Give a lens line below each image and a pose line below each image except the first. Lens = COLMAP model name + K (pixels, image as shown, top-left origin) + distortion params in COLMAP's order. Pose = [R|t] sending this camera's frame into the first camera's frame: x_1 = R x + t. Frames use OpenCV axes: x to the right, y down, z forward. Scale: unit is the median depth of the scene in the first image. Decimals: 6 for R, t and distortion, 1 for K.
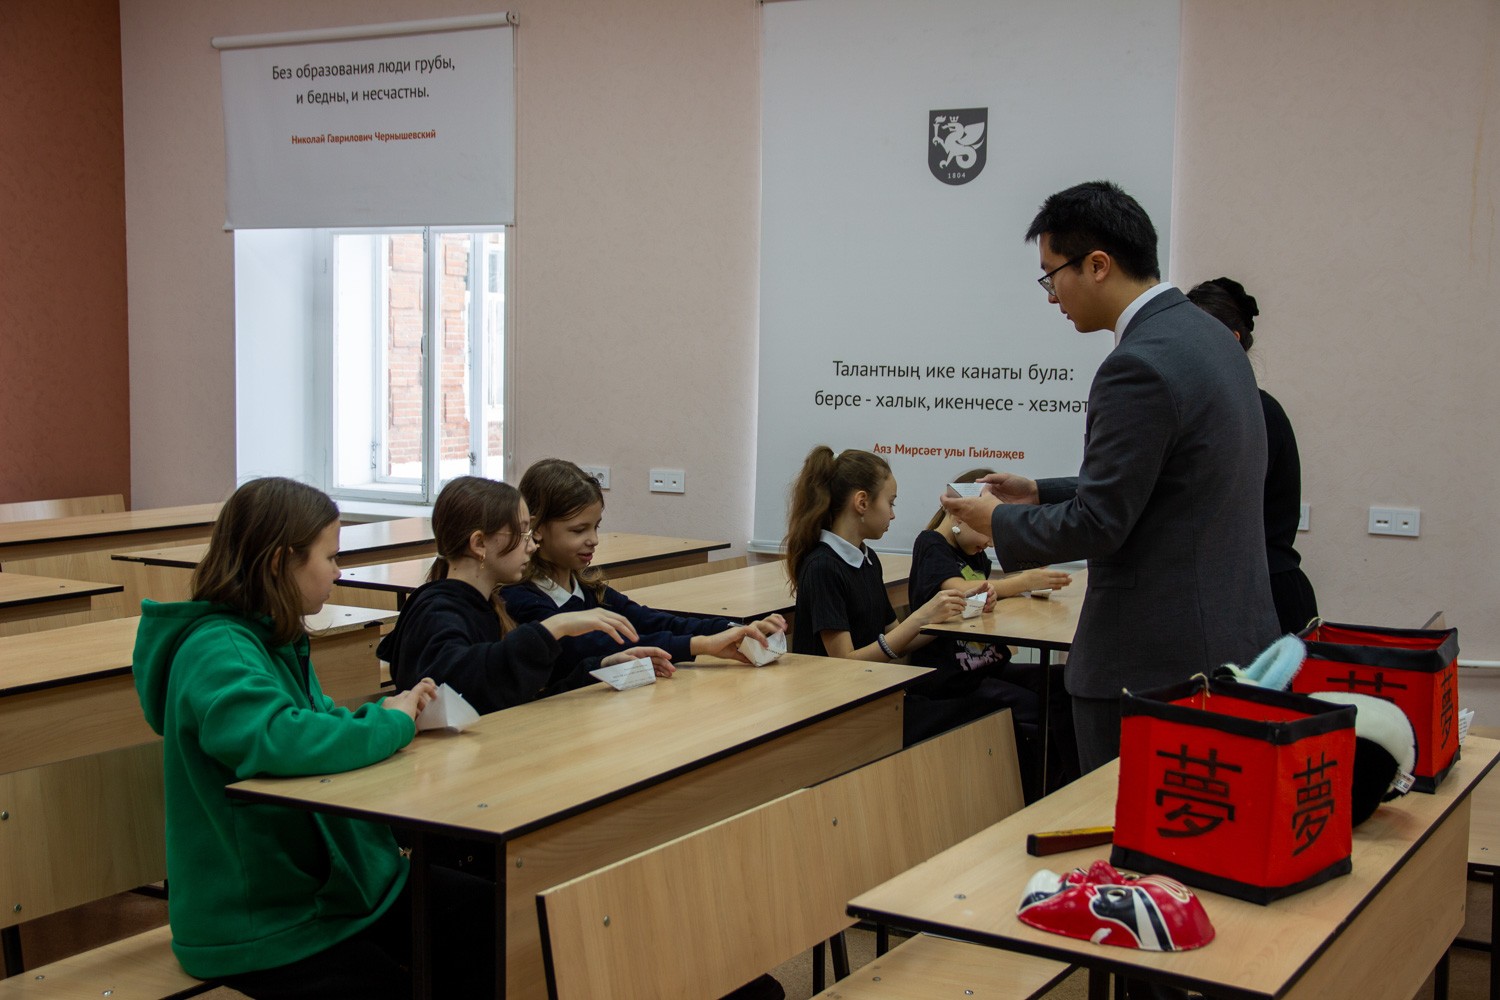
lens RADIAL K [[2037.3, 0, 750.0], [0, 2037.3, 500.0], [0, 0, 1]] dist [-0.002484, -0.001679]
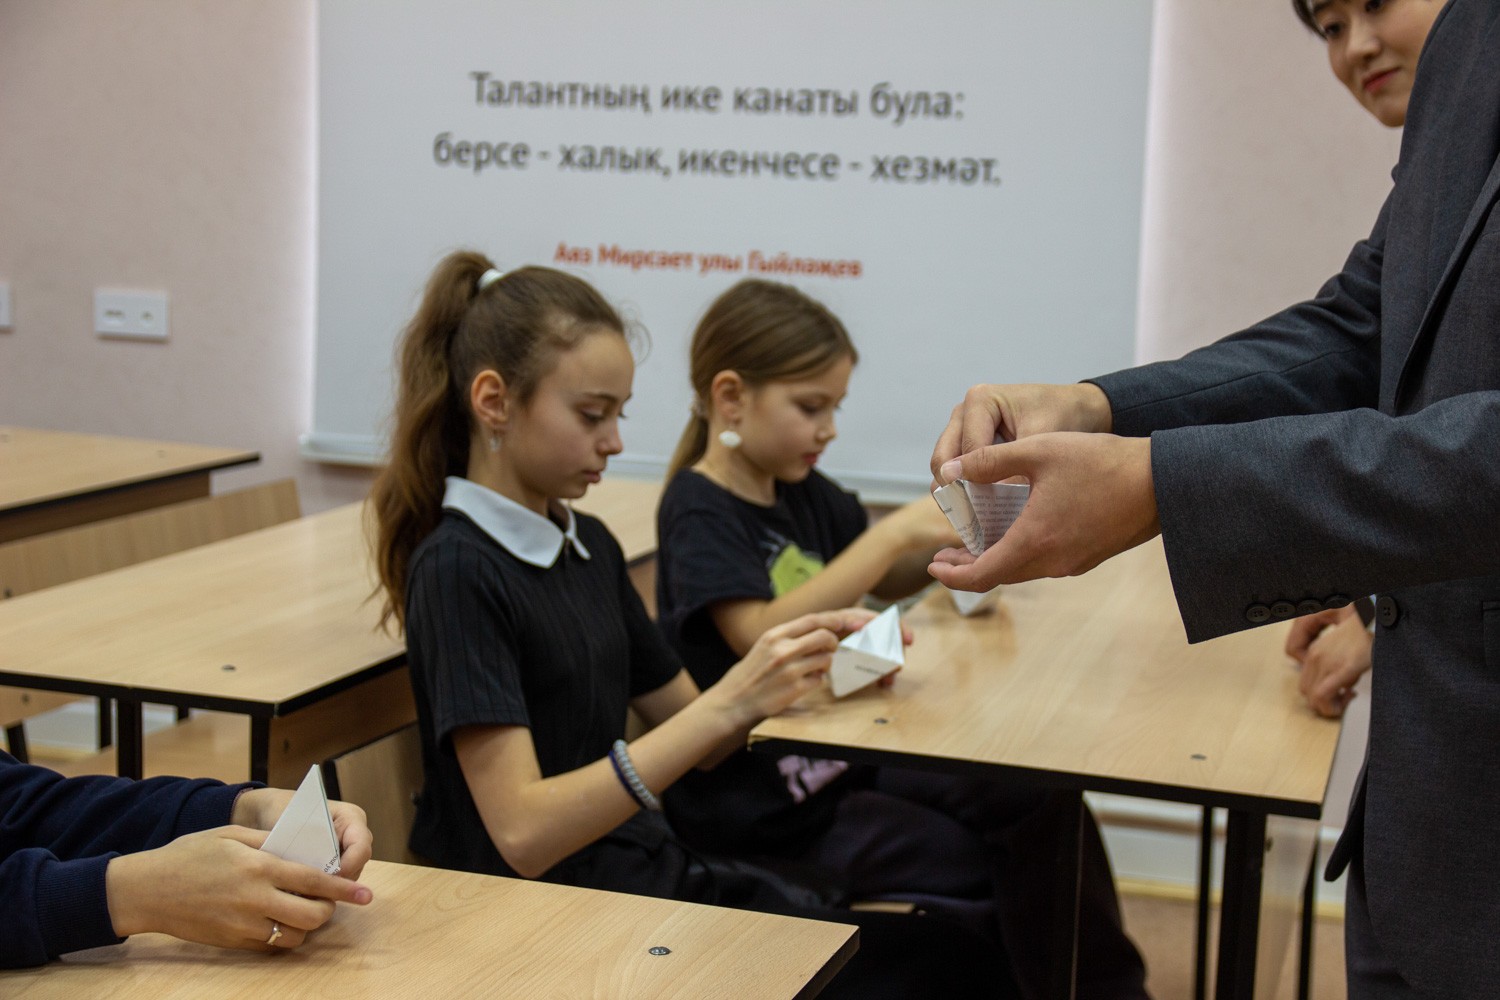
lens RADIAL K [[2443.7, 0, 750.0], [0, 2443.7, 500.0], [0, 0, 1]] dist [-0.200164, 4.258472]
pose [[0.986719, -0.011936, 0.161999, 0.010943], [-0.001458, 0.996606, 0.082309, -0.014707], [-0.162432, -0.081452, 0.983352, 0.411682]]
